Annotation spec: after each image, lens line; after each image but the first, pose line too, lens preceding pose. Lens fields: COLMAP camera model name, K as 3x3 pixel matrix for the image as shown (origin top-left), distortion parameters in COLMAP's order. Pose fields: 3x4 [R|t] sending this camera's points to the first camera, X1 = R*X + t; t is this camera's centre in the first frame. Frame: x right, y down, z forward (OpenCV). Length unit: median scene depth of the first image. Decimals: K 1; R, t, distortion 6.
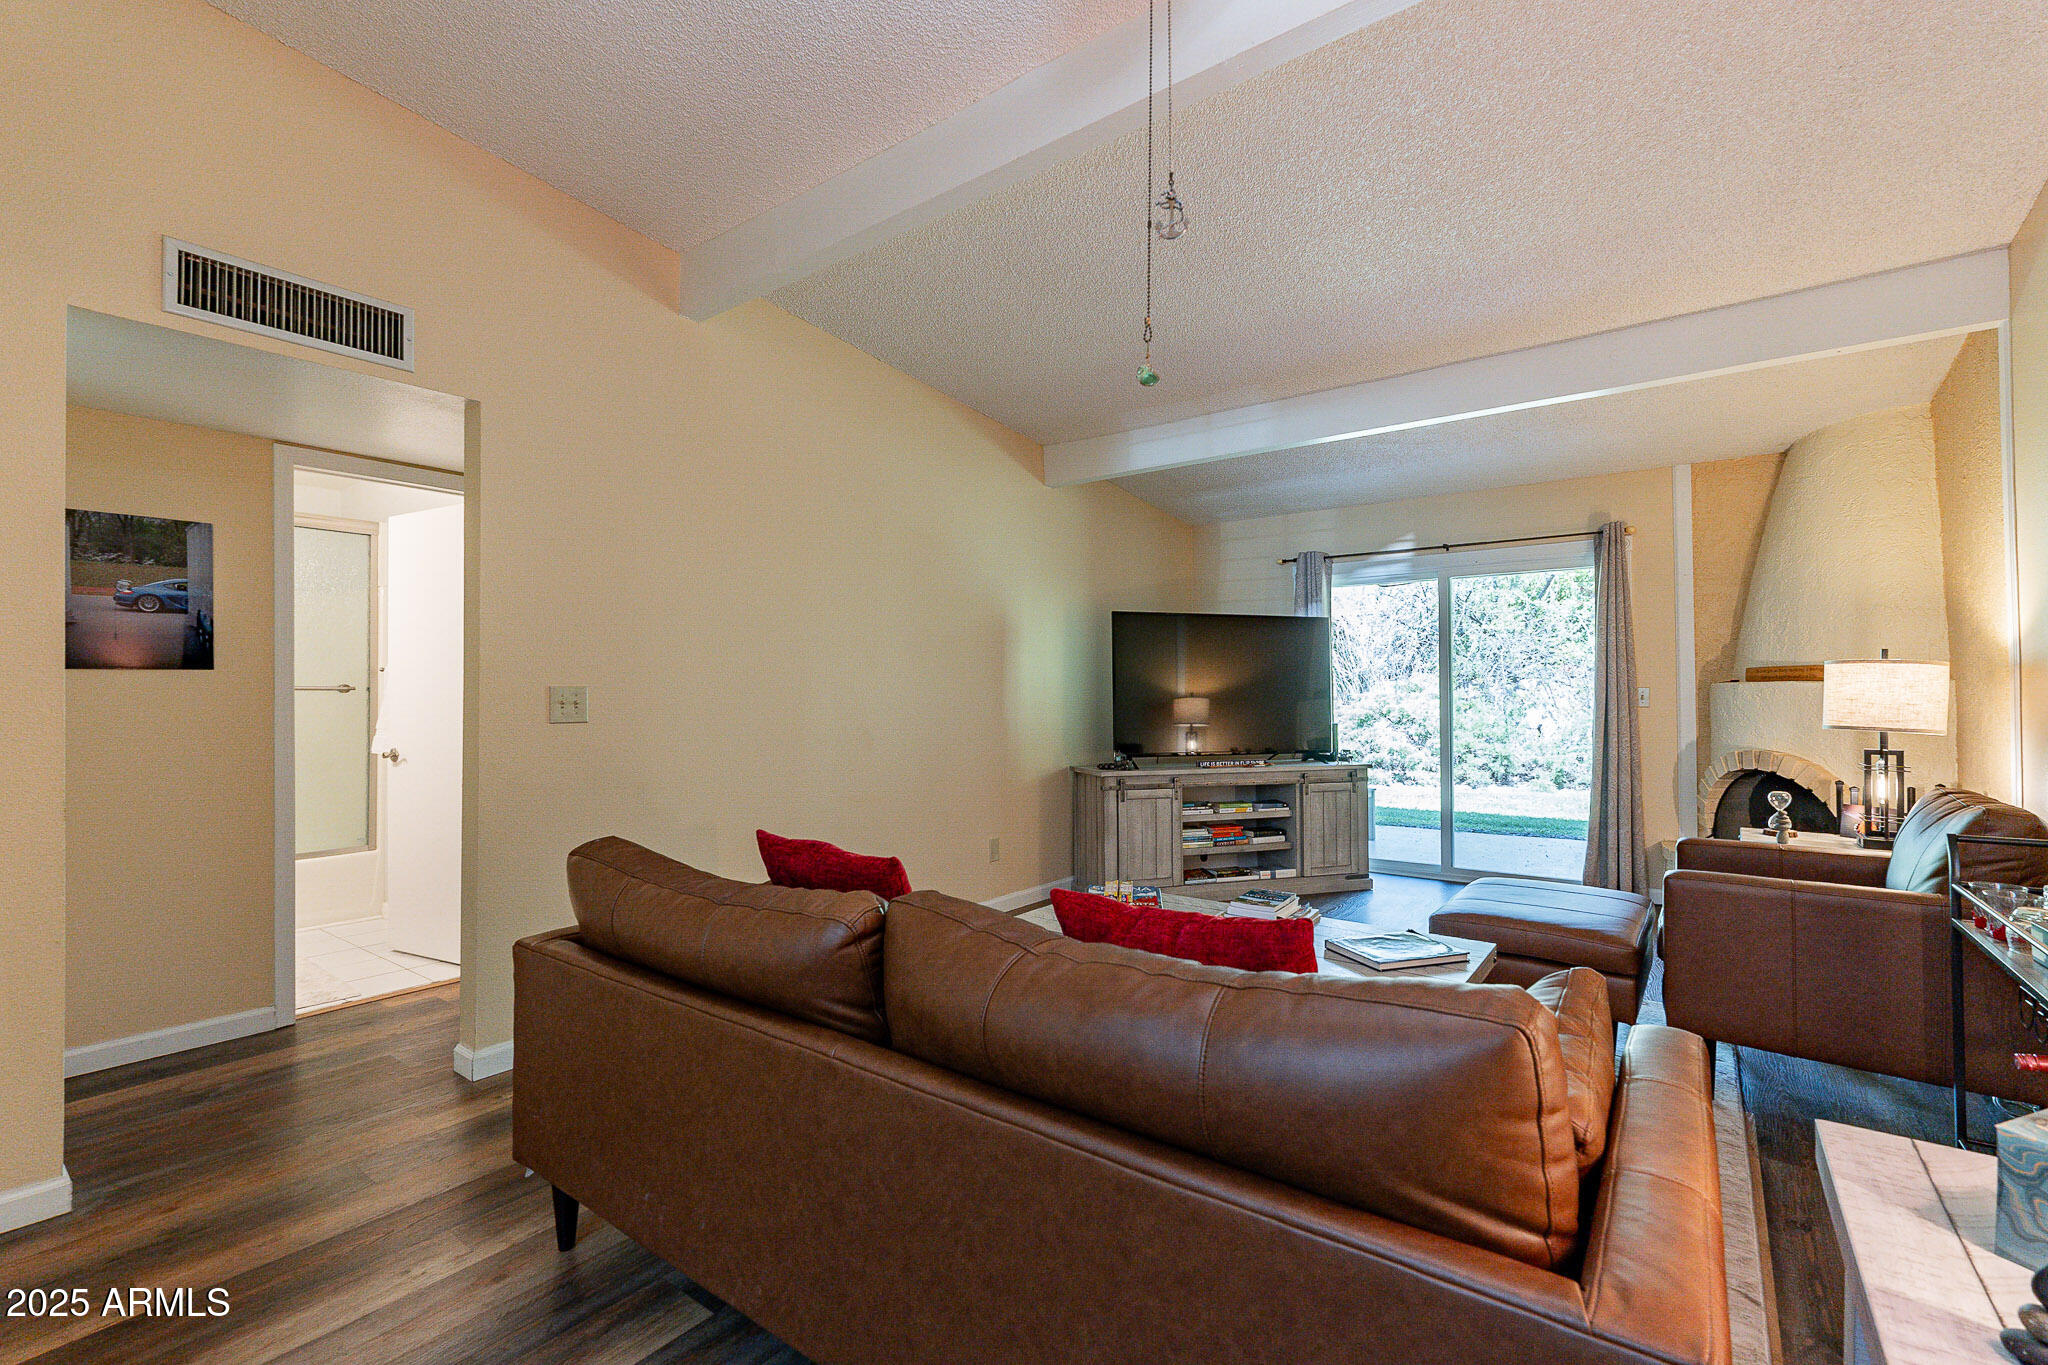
lens RADIAL K [[892.2, 0, 1028.9], [0, 892.2, 686.7], [0, 0, 1]] dist [-0.004641, 0.000722]
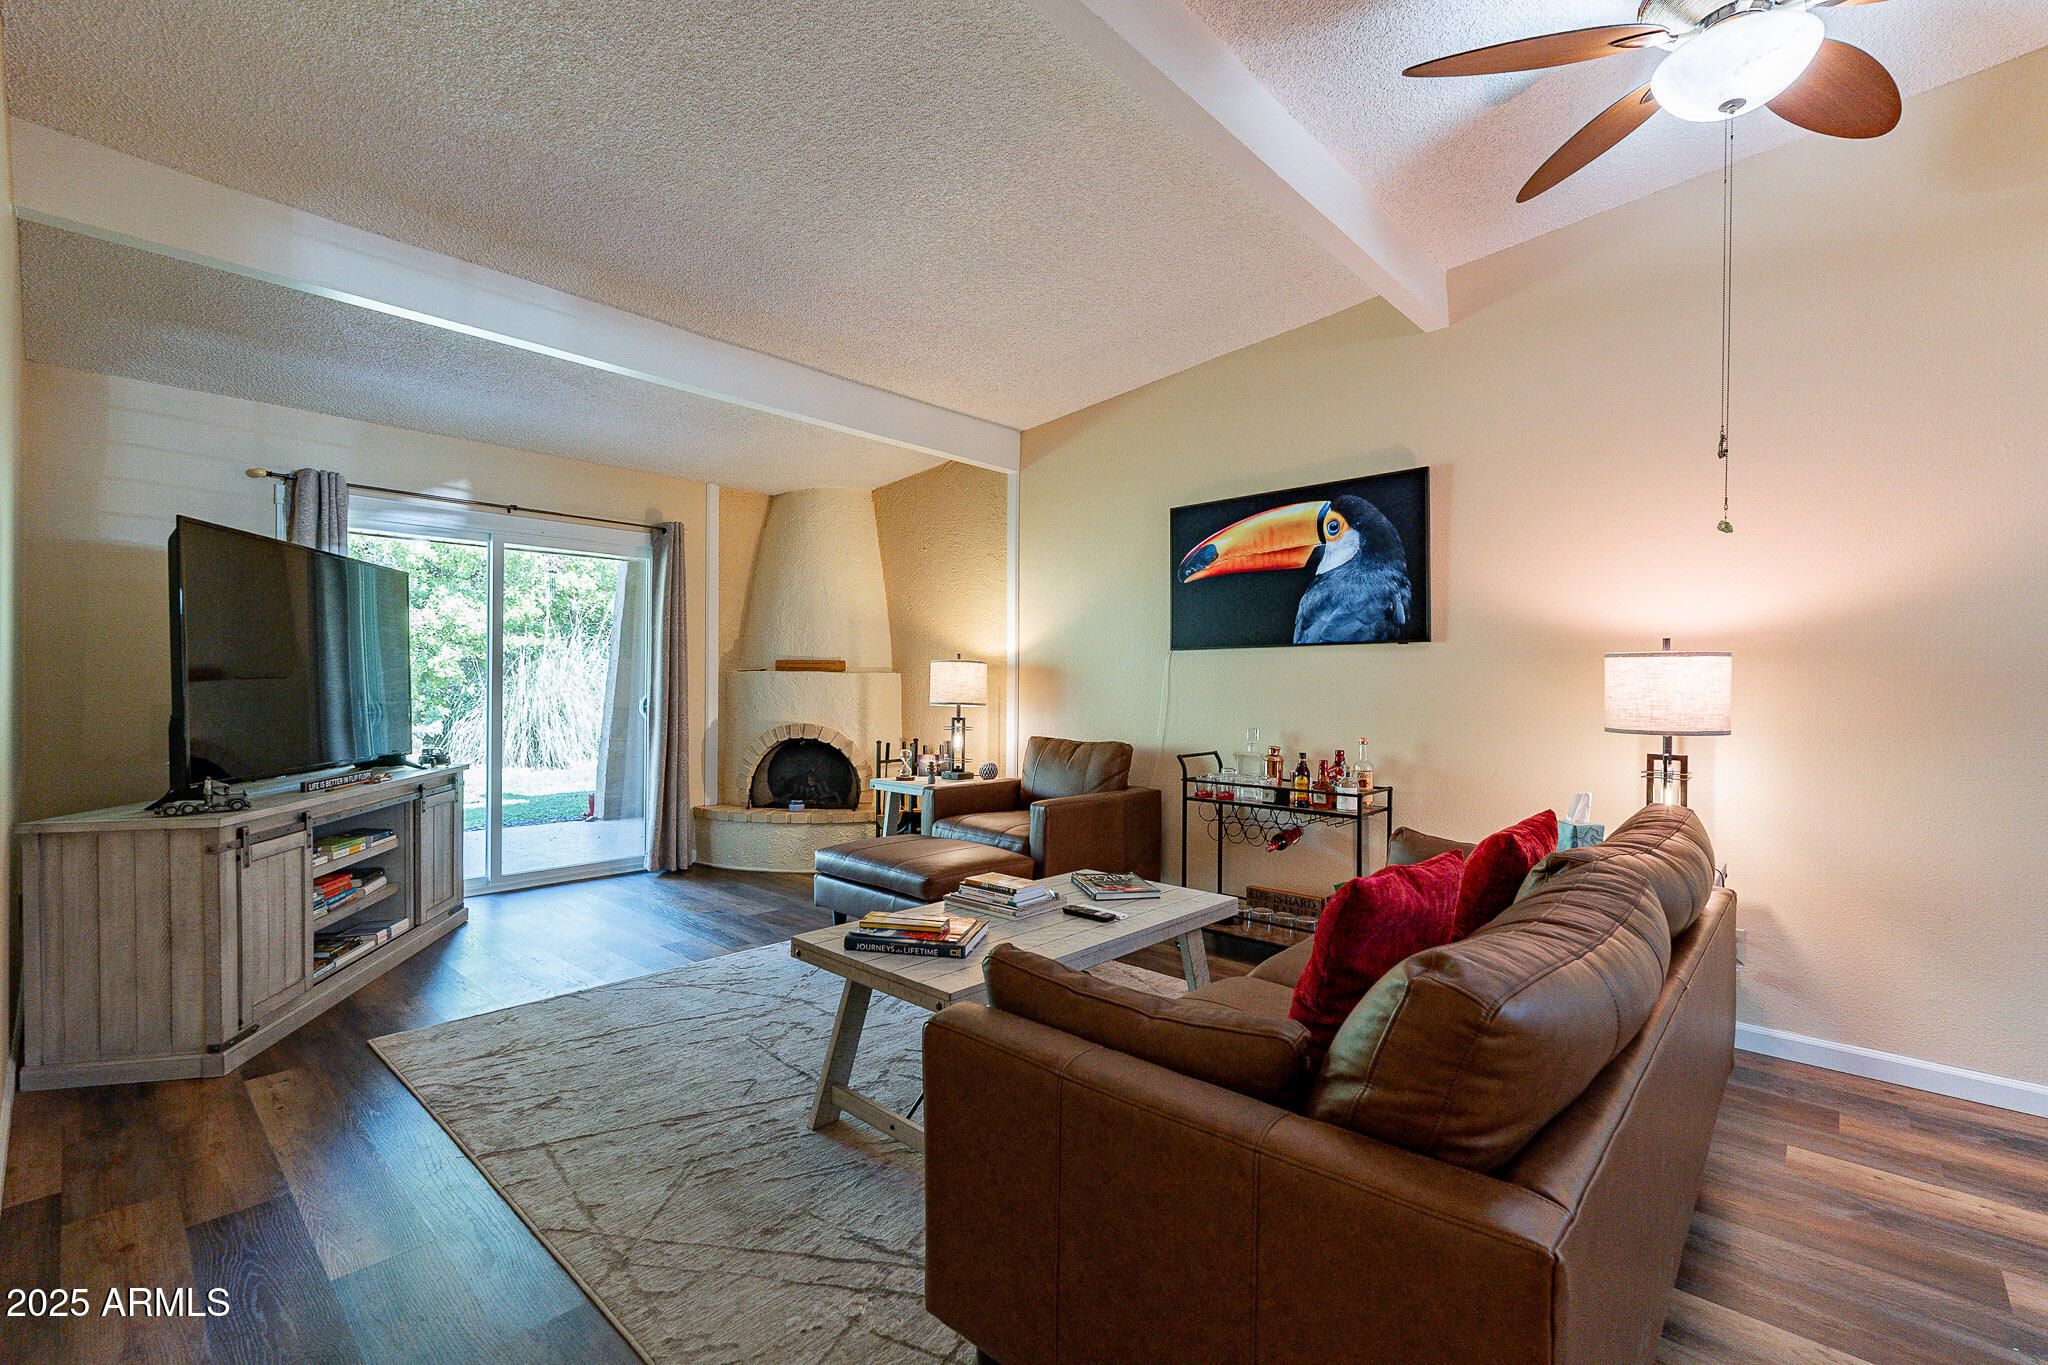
lens RADIAL K [[892.2, 0, 1028.0], [0, 892.2, 686.5], [0, 0, 1]] dist [-0.004641, 0.000722]
pose [[0.101993, -0.000562, 0.994785, -0.384699], [-0.019856, 0.999799, 0.002601, 0.005823], [-0.994587, -0.020018, 0.101962, 0.452916]]
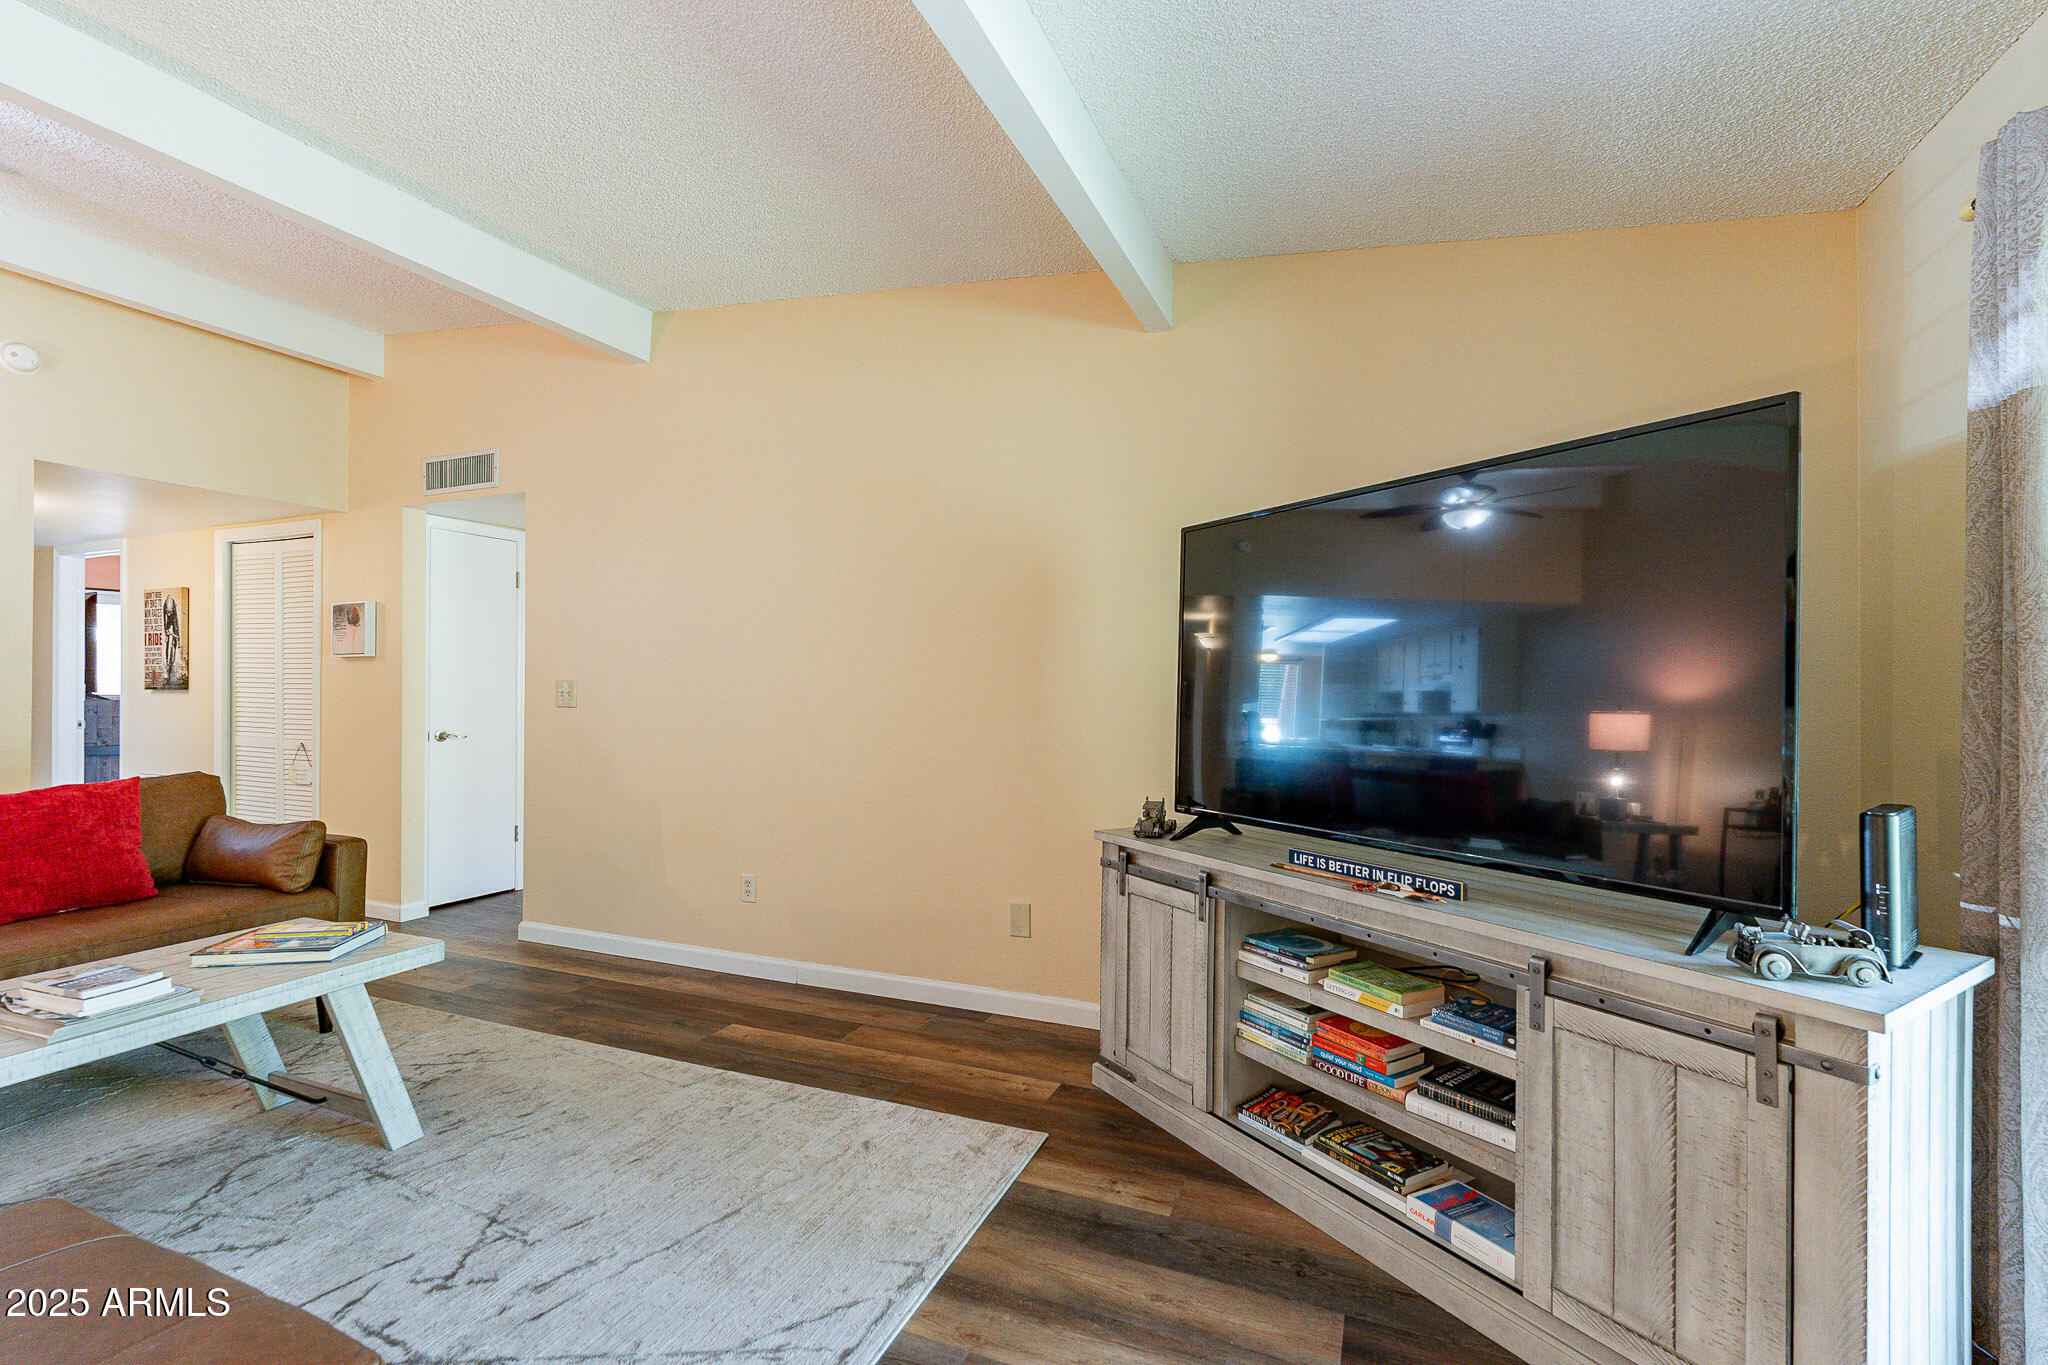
lens RADIAL K [[892.2, 0, 1019.3], [0, 892.2, 687.1], [0, 0, 1]] dist [-0.004641, 0.000722]
pose [[0.245889, 0.006454, -0.969276, 0.583368], [0.006600, 0.999944, 0.008332, 0.001904], [0.969275, -0.008446, 0.245833, 0.793884]]
